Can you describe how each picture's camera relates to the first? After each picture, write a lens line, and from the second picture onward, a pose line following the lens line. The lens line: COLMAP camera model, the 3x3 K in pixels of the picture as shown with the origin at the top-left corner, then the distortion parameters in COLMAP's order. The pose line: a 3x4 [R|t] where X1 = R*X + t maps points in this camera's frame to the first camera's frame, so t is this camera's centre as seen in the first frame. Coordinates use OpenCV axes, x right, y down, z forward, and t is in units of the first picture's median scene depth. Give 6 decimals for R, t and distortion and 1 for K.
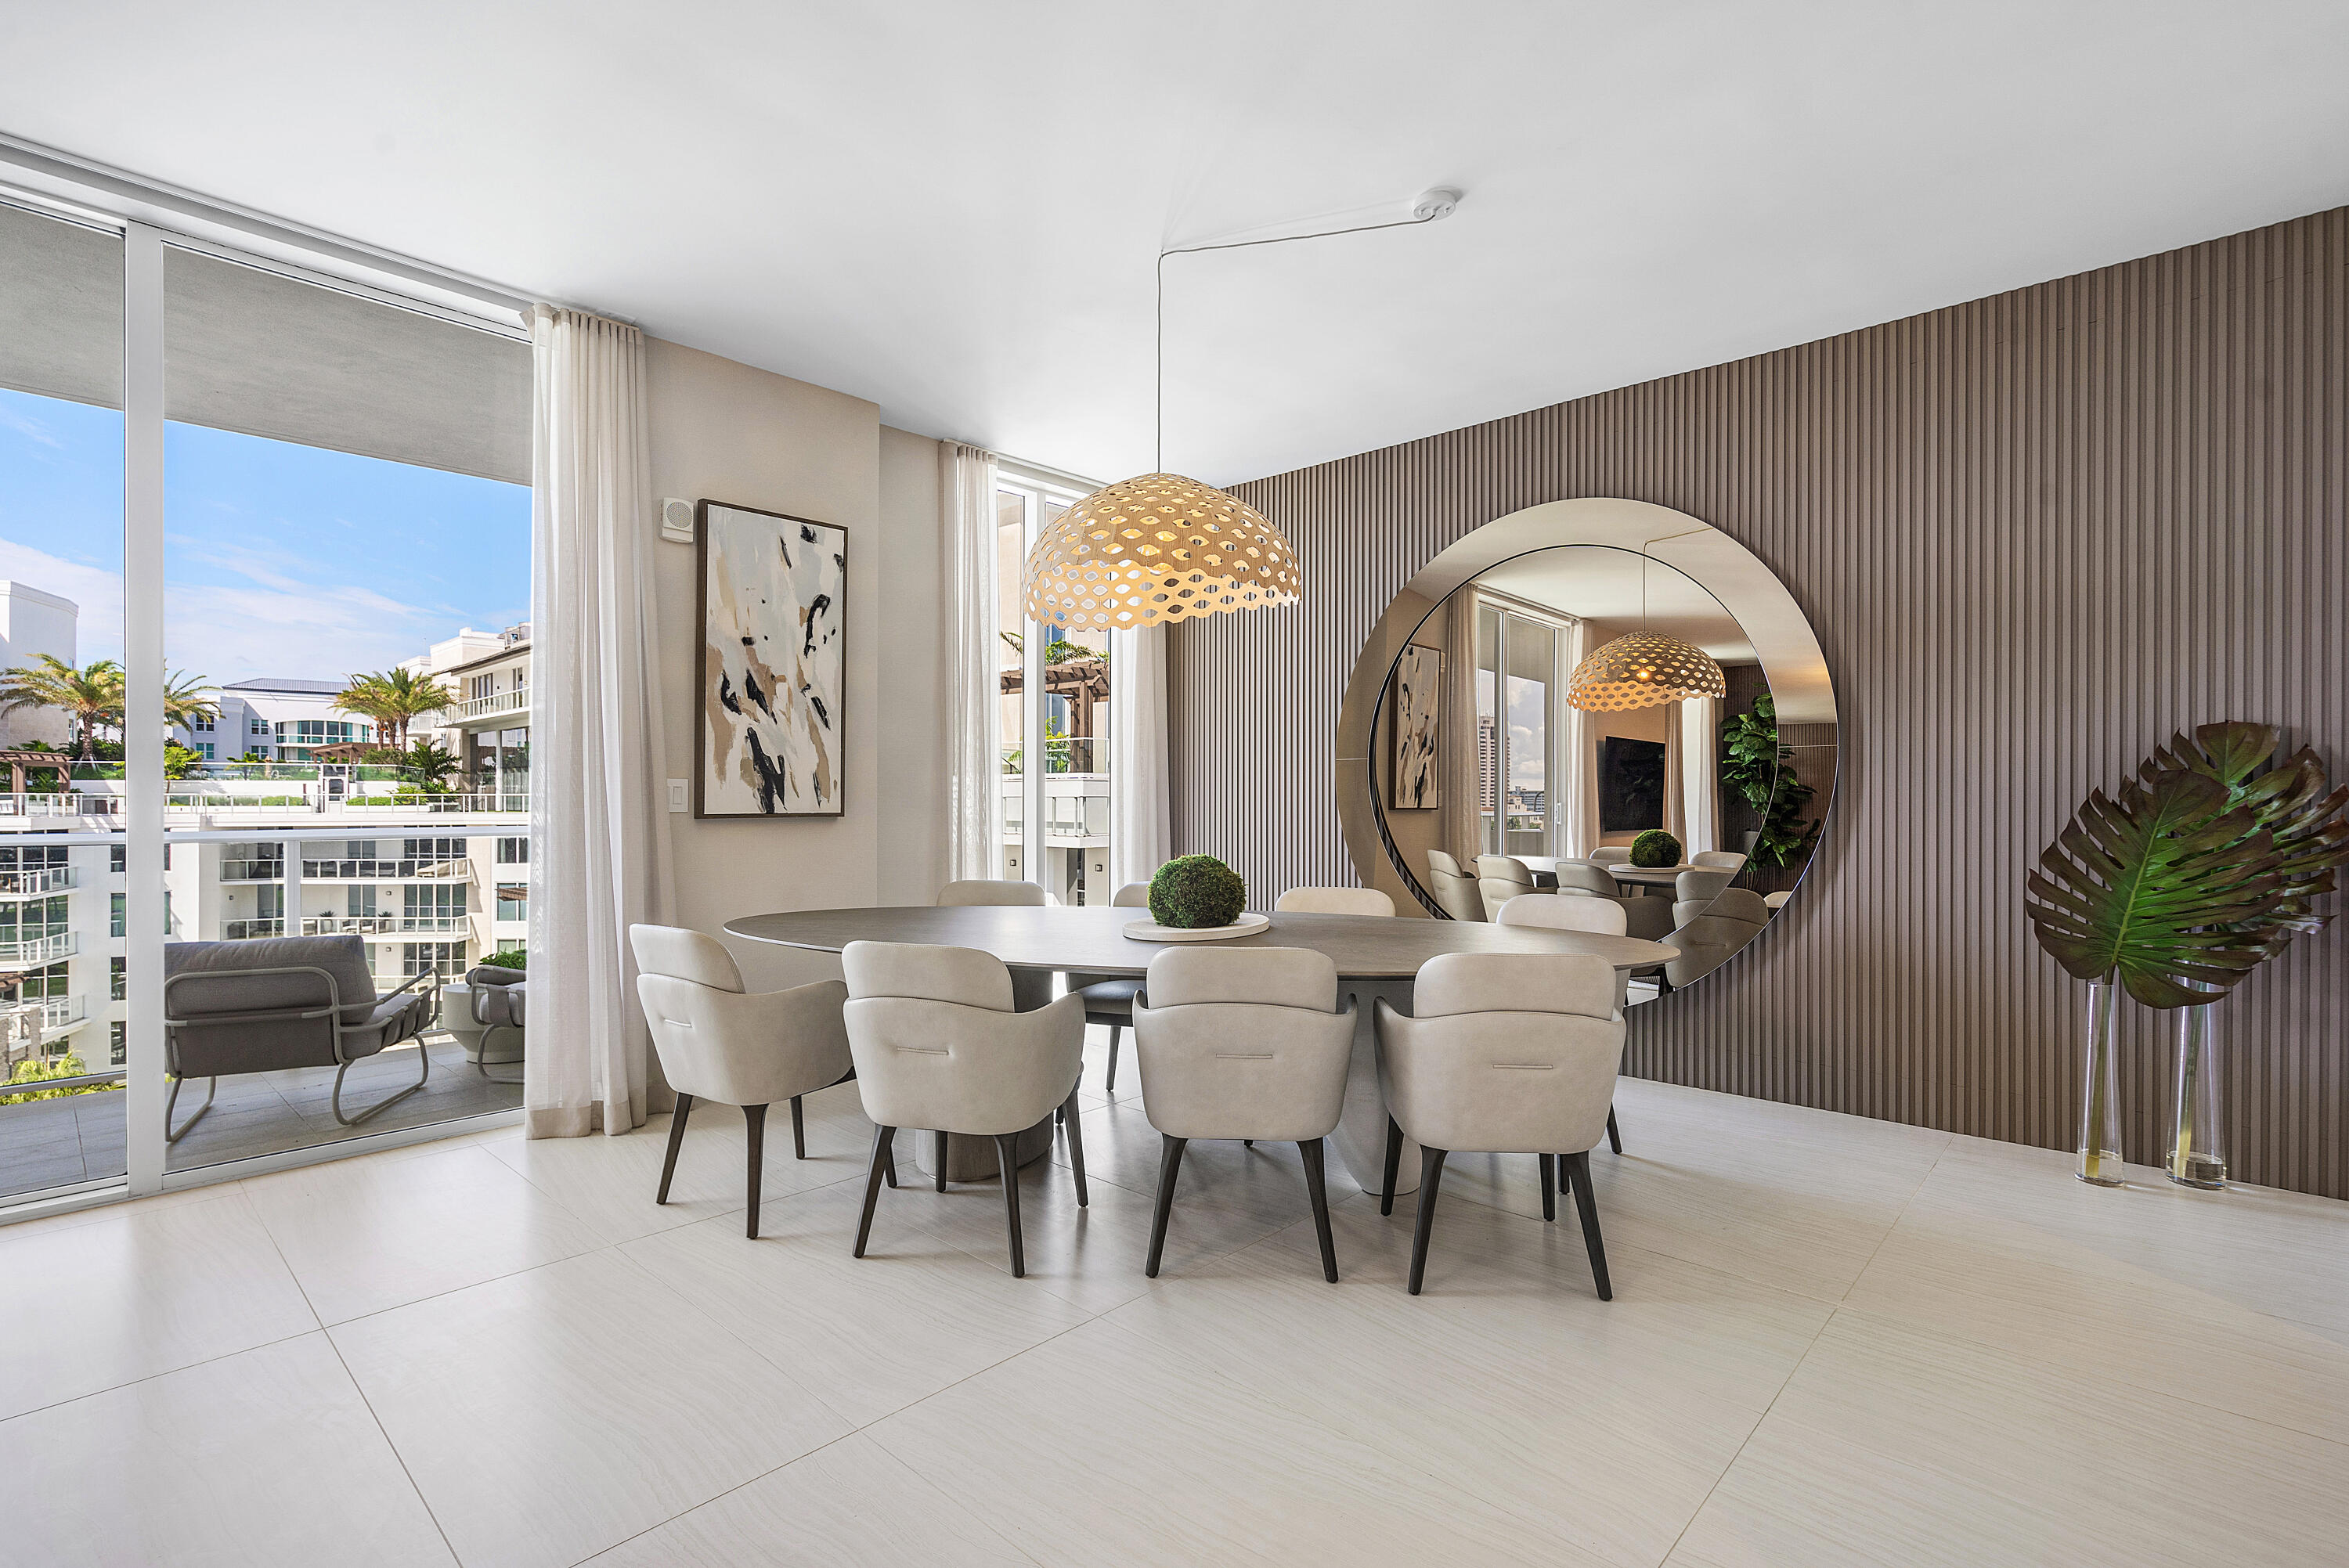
lens RADIAL K [[1123.3, 0, 1165.7], [0, 1123.3, 804.9], [0, 0, 1]] dist [0.001790, 0.001703]
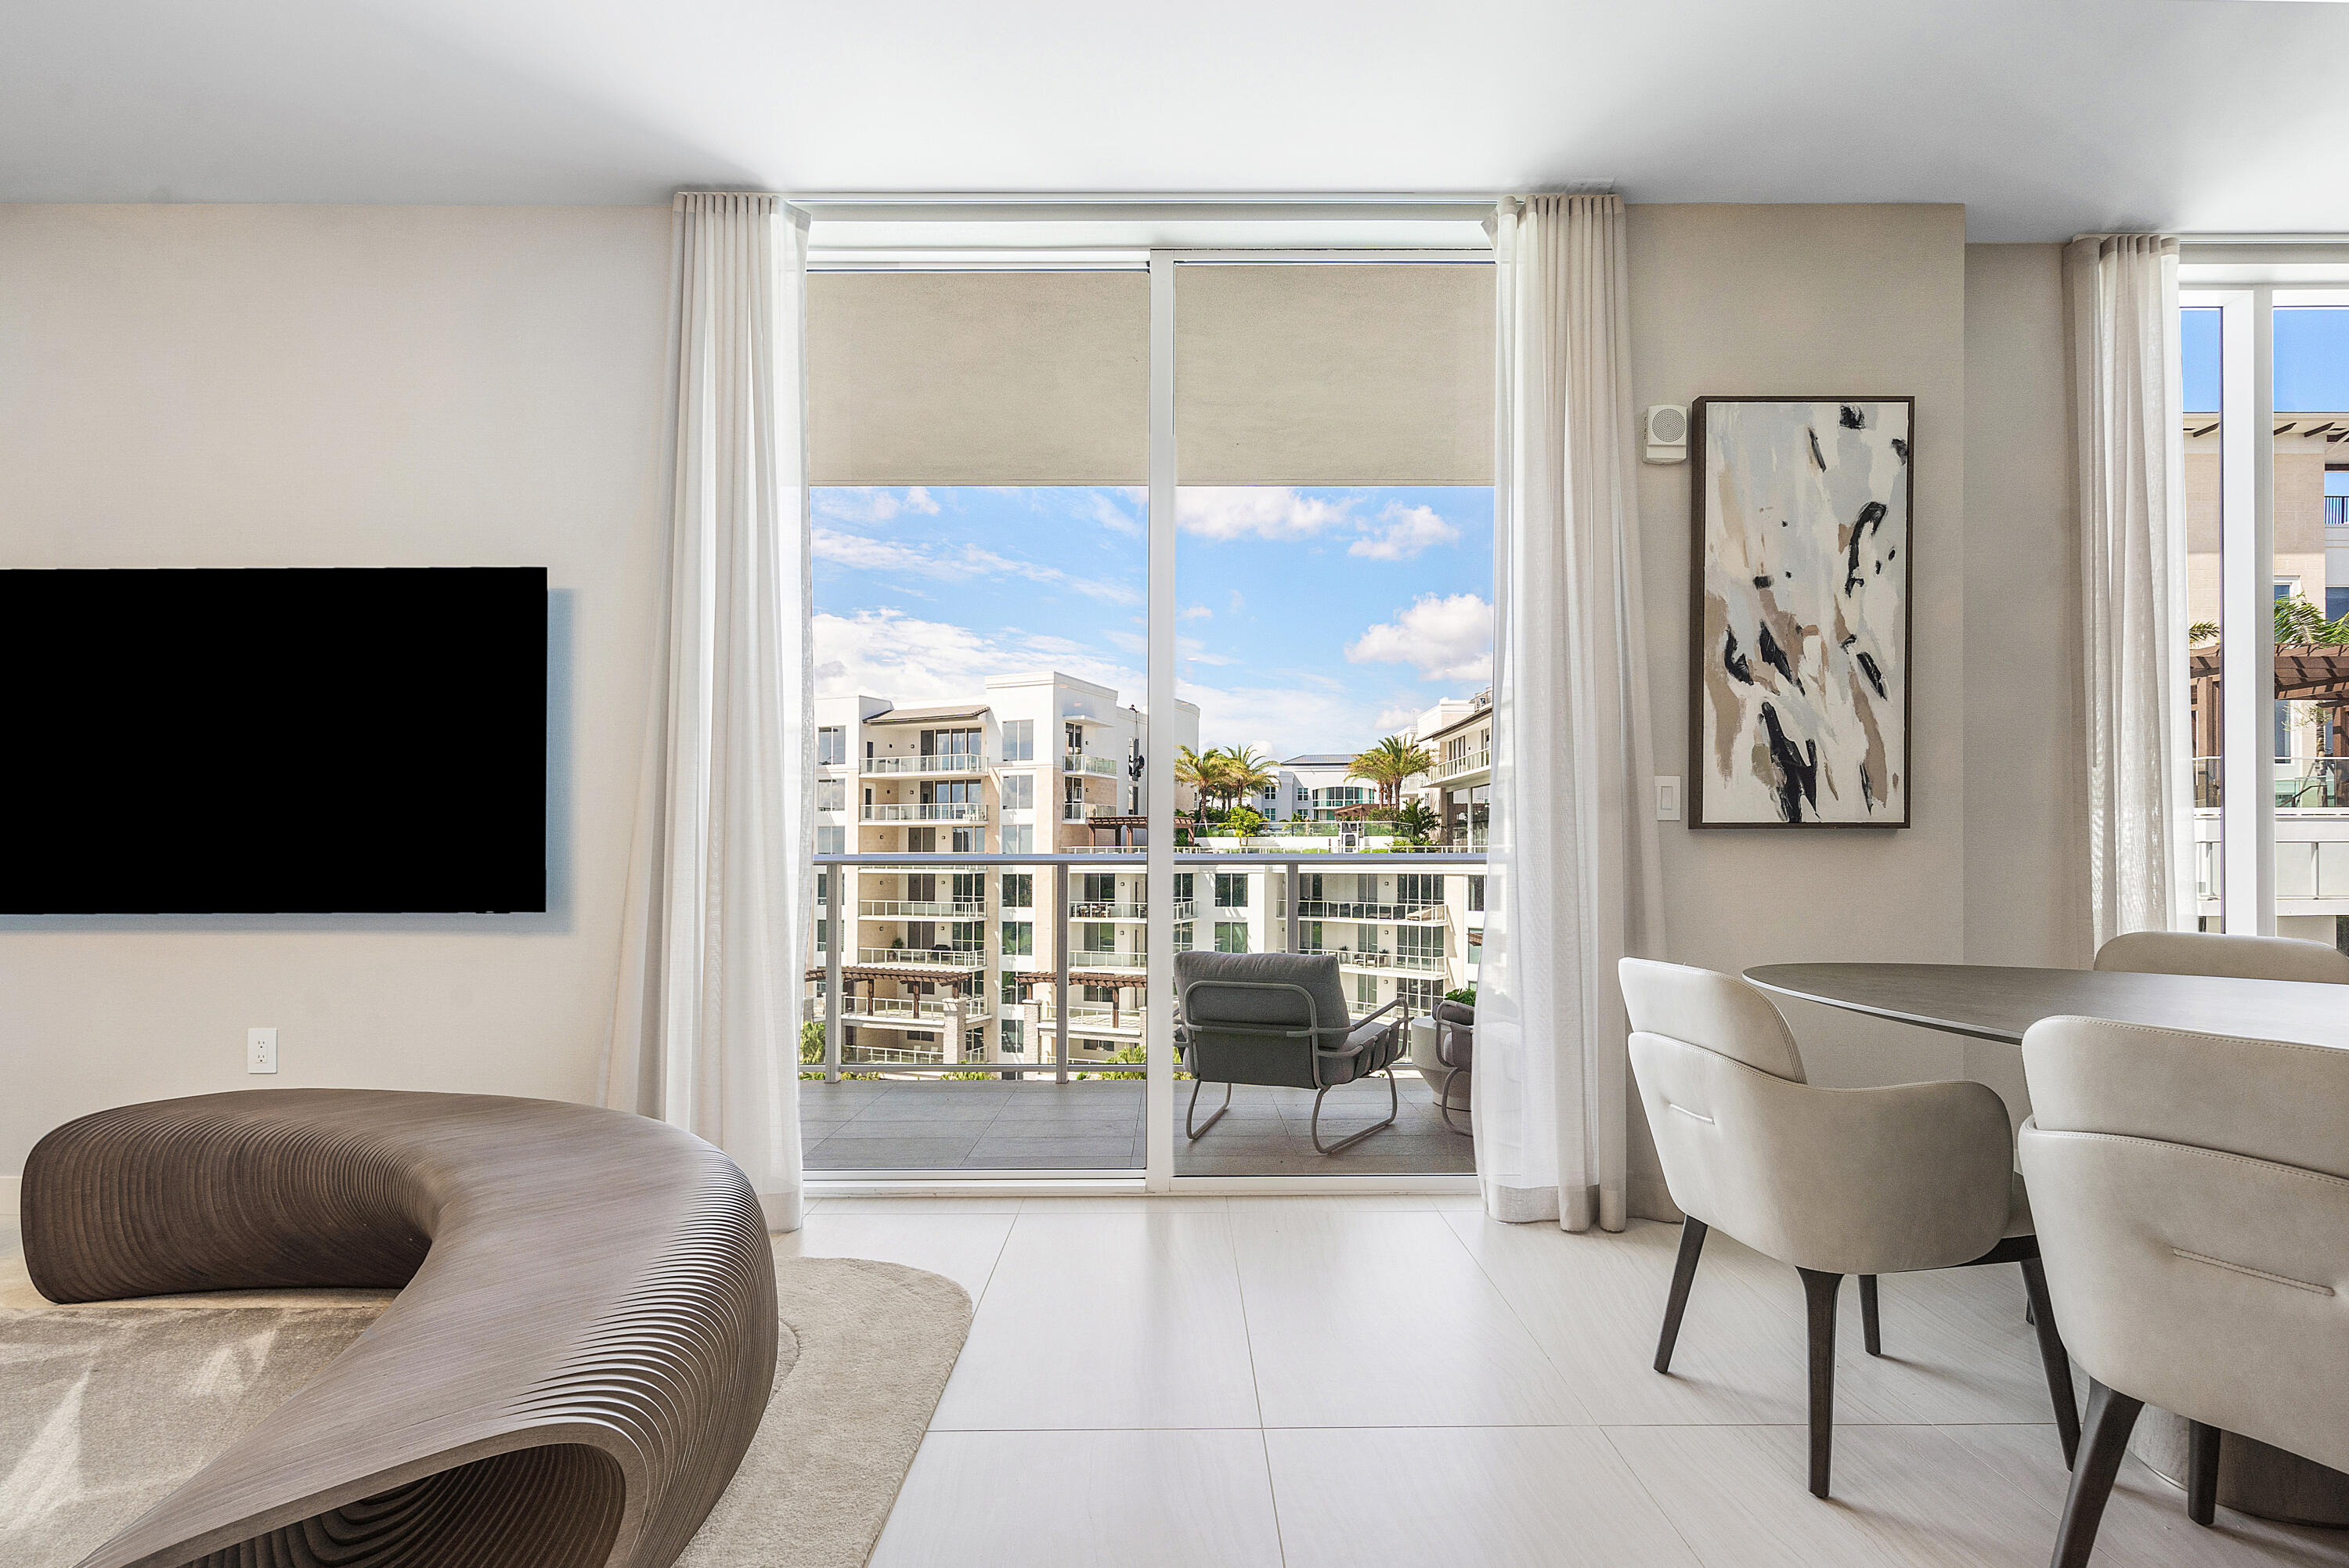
lens RADIAL K [[1123.3, 0, 1195.6], [0, 1123.3, 847.9], [0, 0, 1]] dist [0.001790, 0.001703]
pose [[0.714316, -0.005713, -0.699800, -0.121552], [-0.001009, 0.999957, -0.009193, 0.029753], [0.699822, 0.007273, 0.714280, 0.221032]]
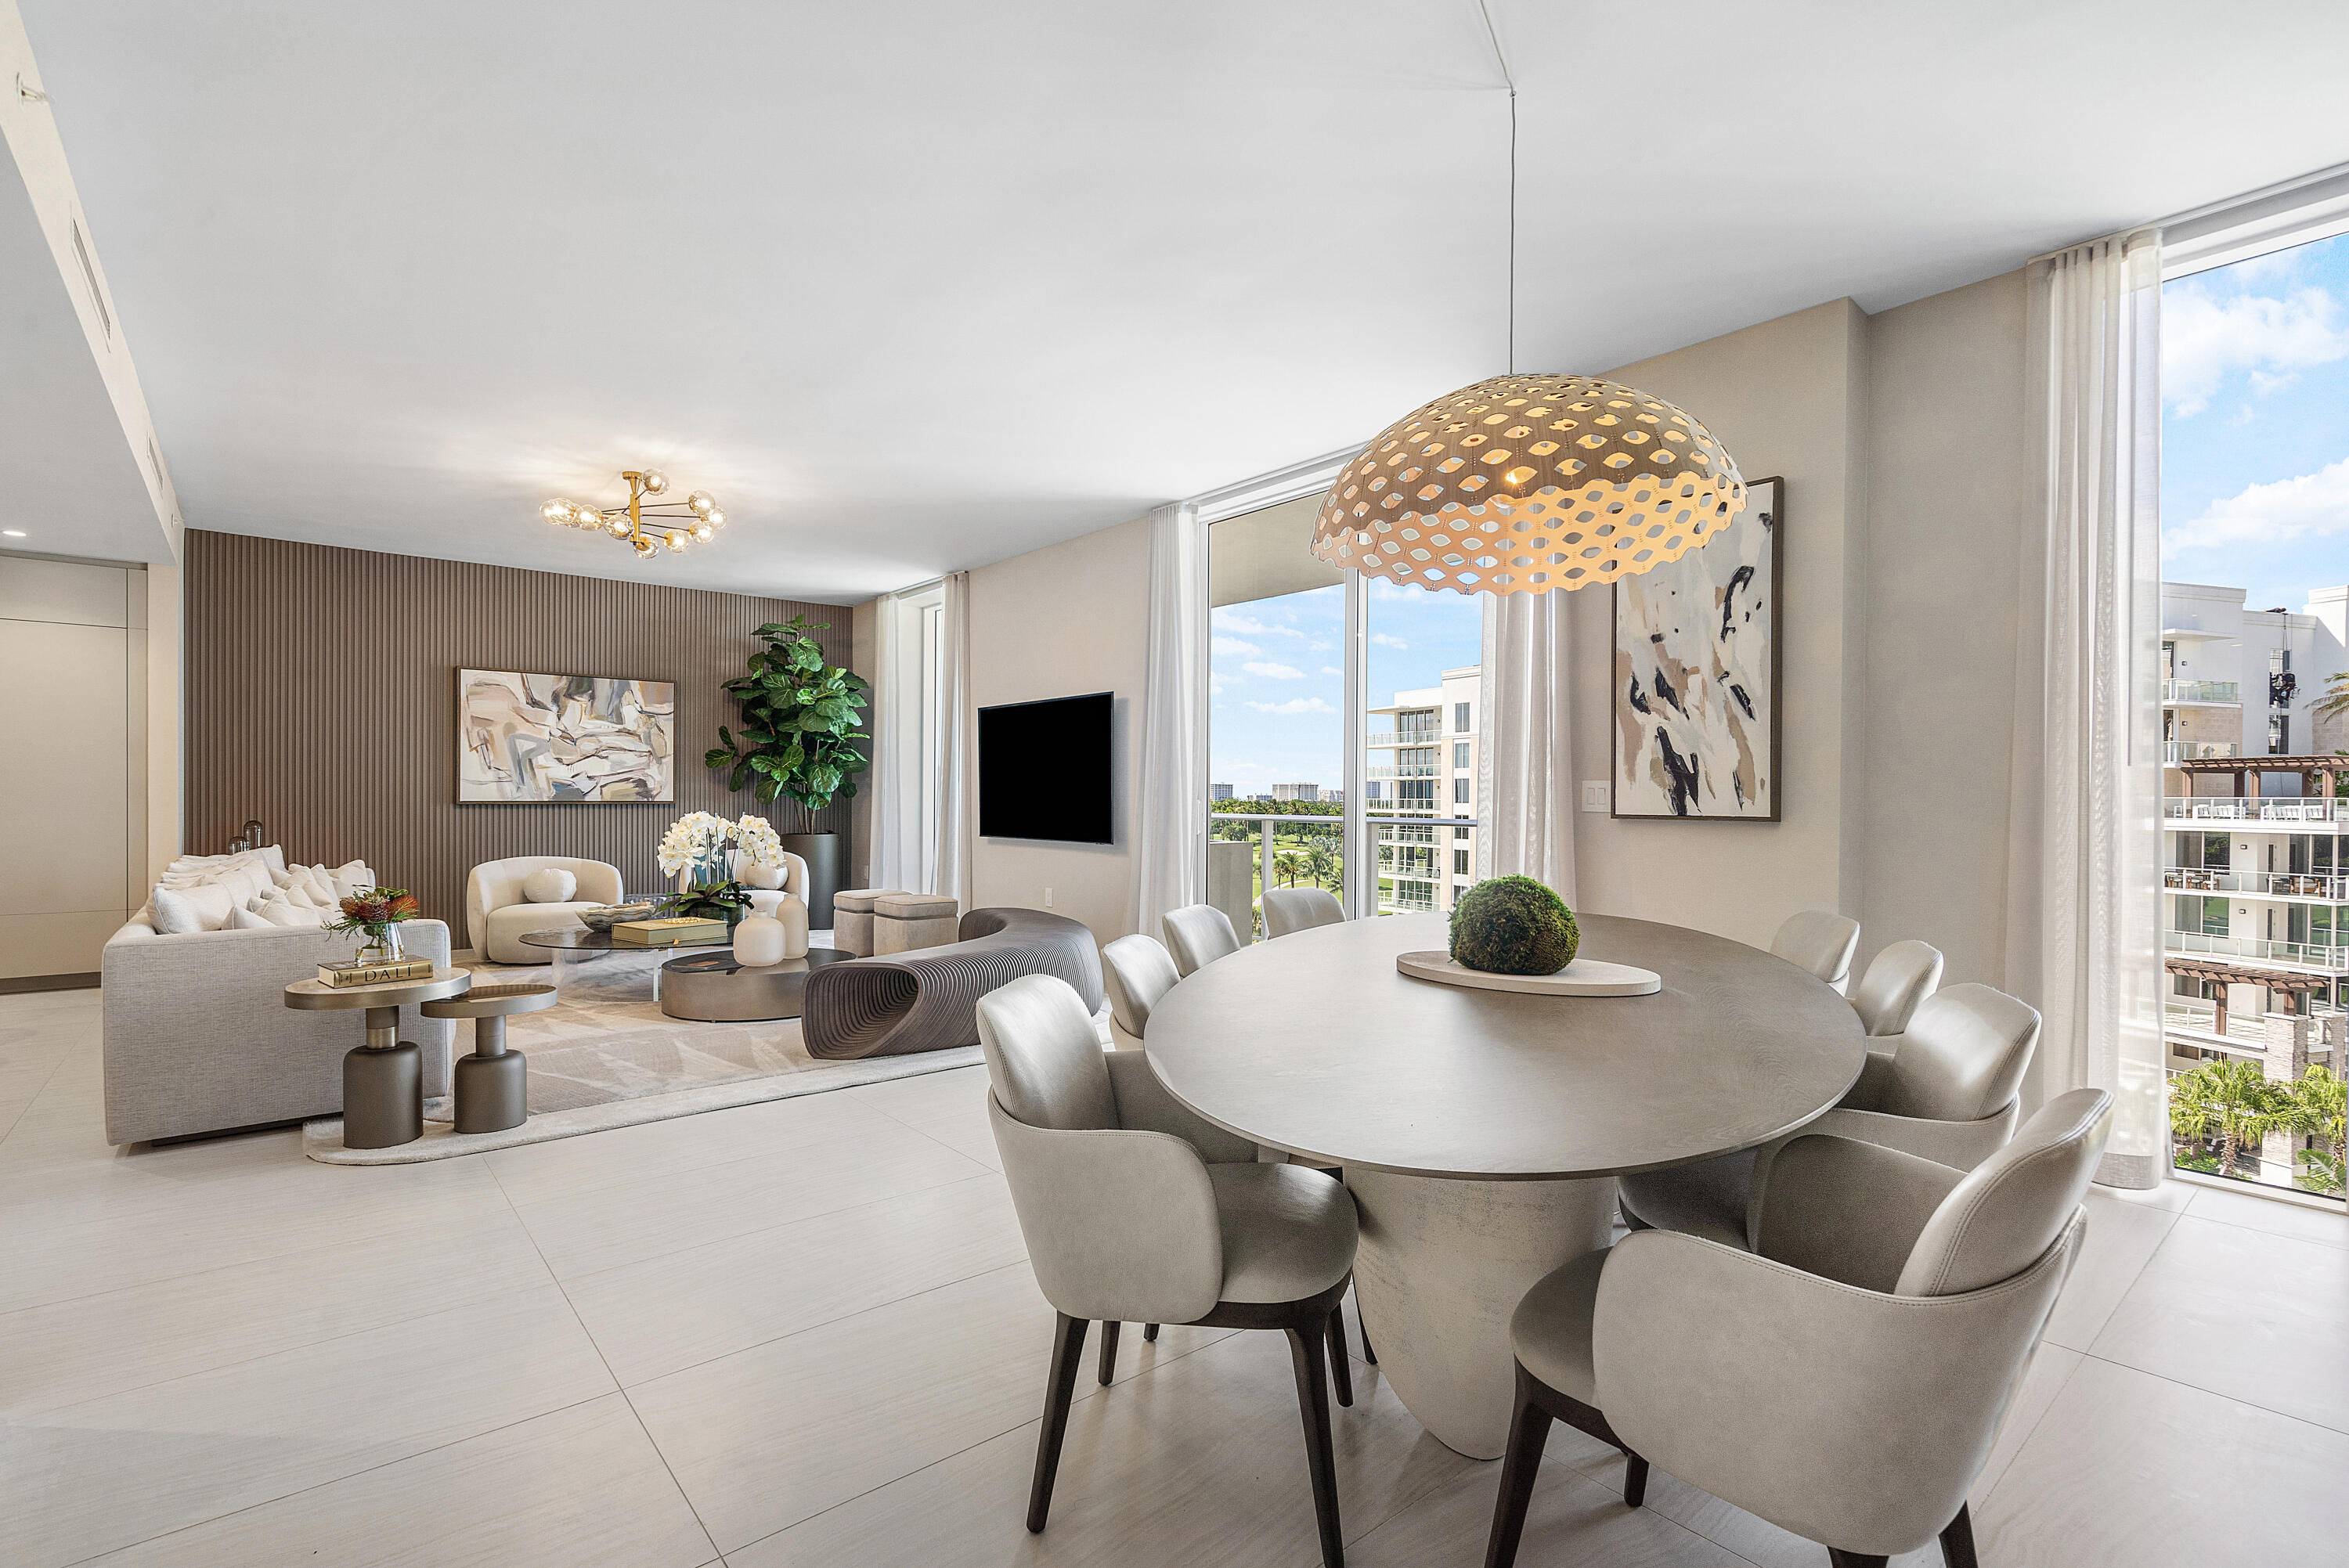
lens RADIAL K [[1123.3, 0, 1181.4], [0, 1123.3, 825.5], [0, 0, 1]] dist [0.001790, 0.001703]
pose [[-0.087089, 0.024704, -0.995894, 0.603478], [-0.011498, 0.999601, 0.025801, -0.003239], [0.996134, 0.013698, -0.086770, 0.638665]]
